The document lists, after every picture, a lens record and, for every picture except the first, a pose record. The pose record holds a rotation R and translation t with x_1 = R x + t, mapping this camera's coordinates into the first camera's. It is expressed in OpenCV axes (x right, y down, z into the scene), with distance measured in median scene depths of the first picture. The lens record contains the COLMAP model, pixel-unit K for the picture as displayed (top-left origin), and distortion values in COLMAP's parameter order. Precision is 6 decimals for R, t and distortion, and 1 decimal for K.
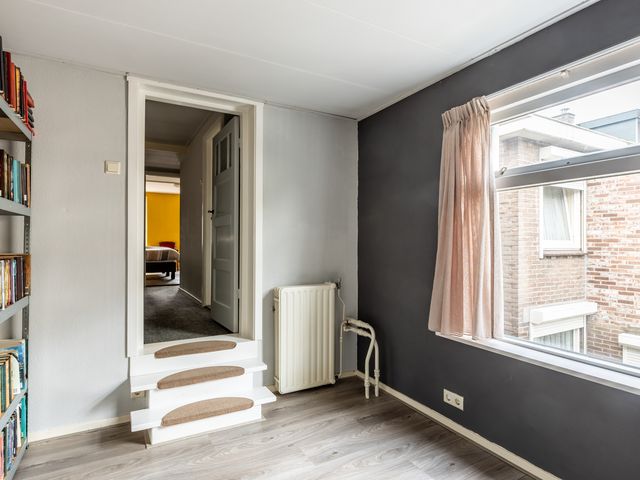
lens RADIAL K [[358.9, 0, 318.8], [0, 358.9, 244.5], [0, 0, 1]] dist [-0.005798, -0.000614]
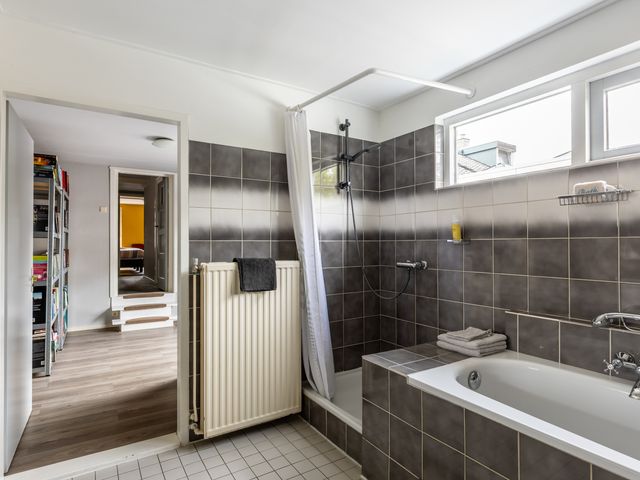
lens RADIAL K [[383.7, 0, 320.0], [0, 383.7, 240.0], [0, 0, 1]] dist [-0.020669, 0.000152]
pose [[0.999493, -0.007347, 0.030985, 0.547063], [0.007764, 0.999881, -0.013357, 0.008400], [-0.030884, 0.013591, 0.999431, -1.108567]]
